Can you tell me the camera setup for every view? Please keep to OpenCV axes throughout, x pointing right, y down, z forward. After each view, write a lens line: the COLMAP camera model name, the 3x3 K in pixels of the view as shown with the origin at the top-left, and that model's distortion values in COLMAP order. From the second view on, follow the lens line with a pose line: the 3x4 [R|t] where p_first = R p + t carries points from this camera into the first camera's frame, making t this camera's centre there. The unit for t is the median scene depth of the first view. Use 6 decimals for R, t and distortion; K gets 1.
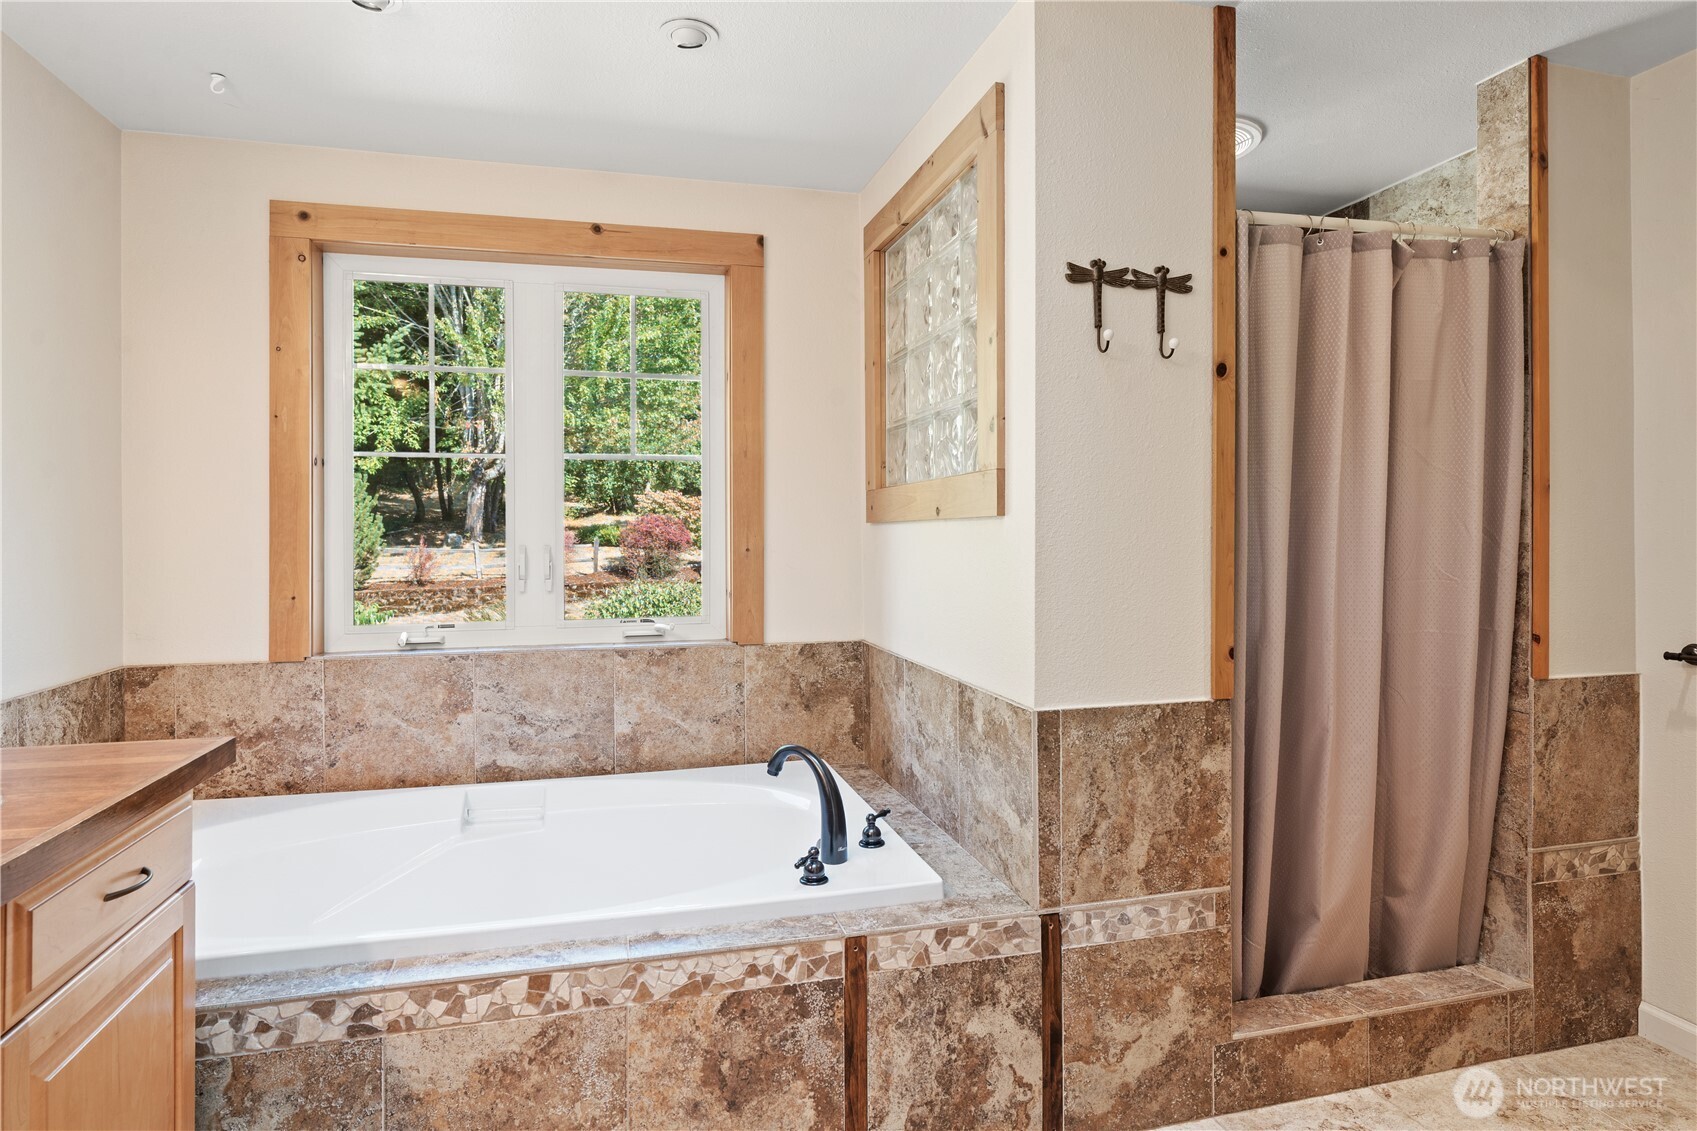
lens RADIAL K [[969.1, 0, 845.7], [0, 969.1, 537.2], [0, 0, 1]] dist [-0.003222, -0.000829]
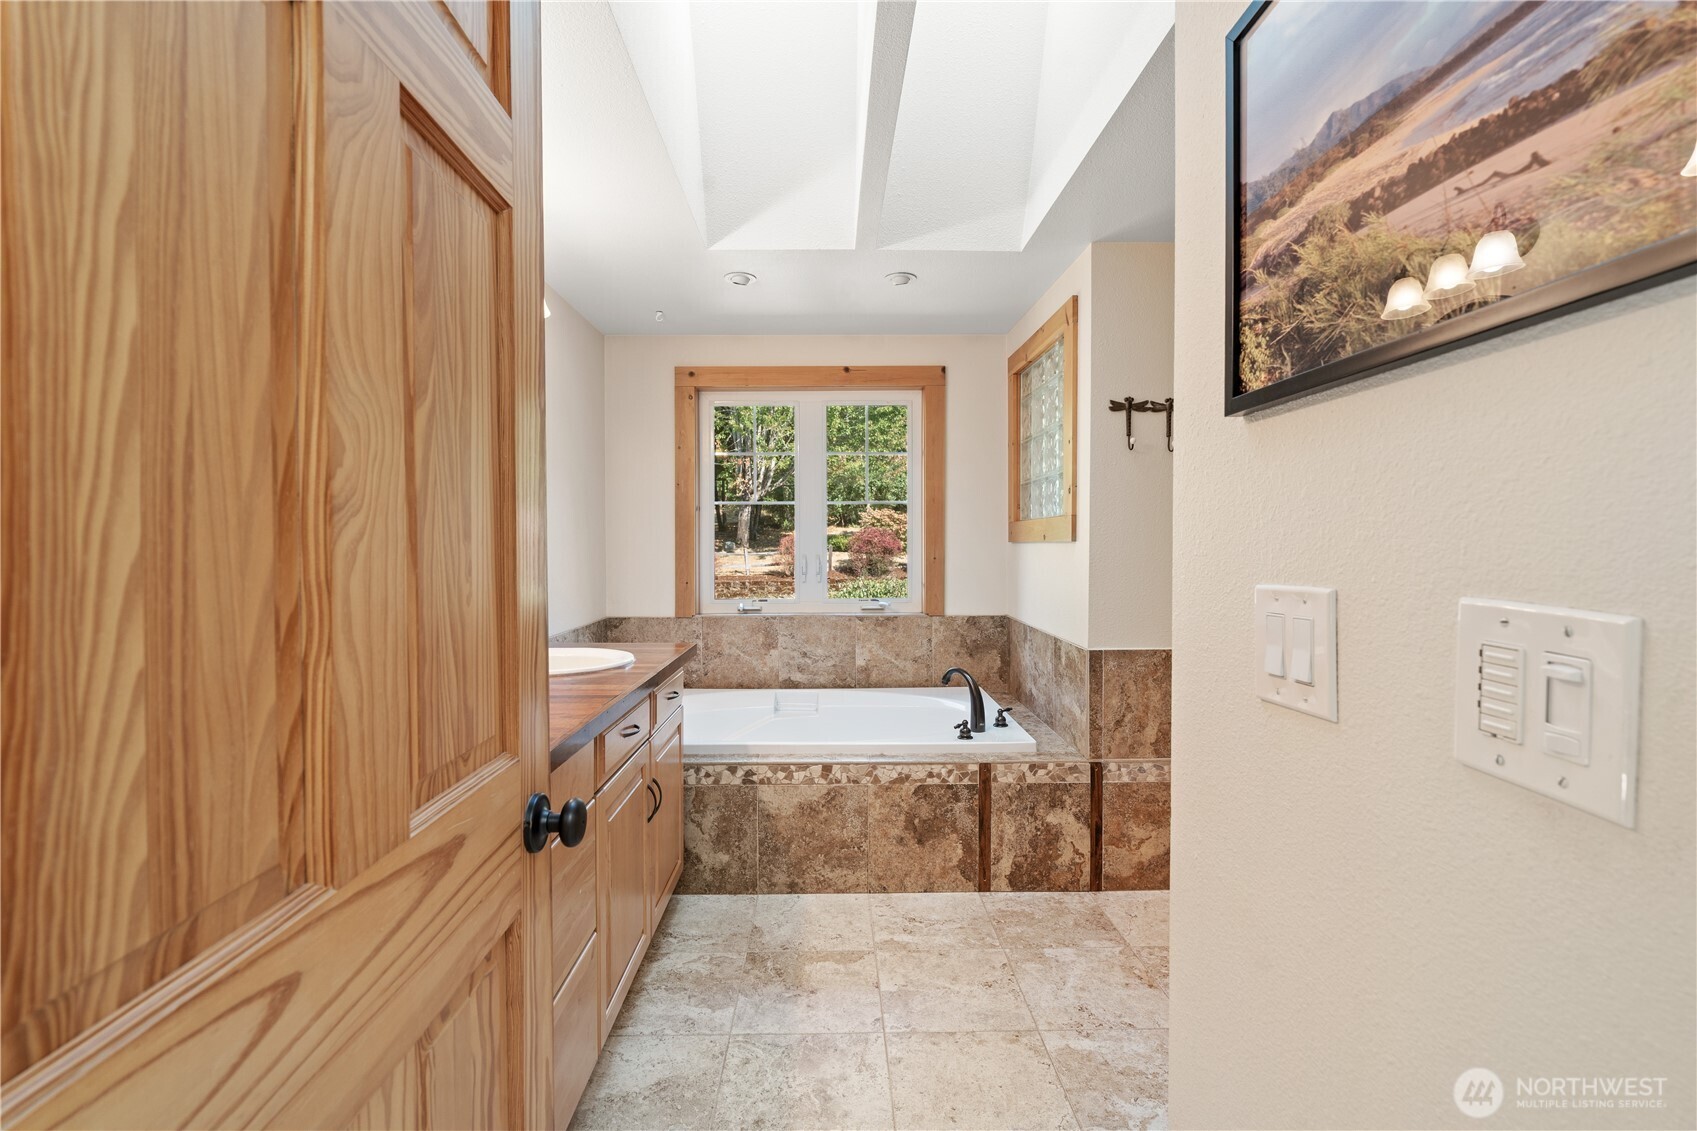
lens RADIAL K [[777.5, 0, 845.3], [0, 777.5, 550.7], [0, 0, 1]] dist [0.000080, -0.000019]
pose [[0.973753, 0.005321, -0.227547, 0.062820], [-0.003382, 0.999955, 0.008908, -0.013549], [0.227584, -0.007904, 0.973726, -0.389871]]
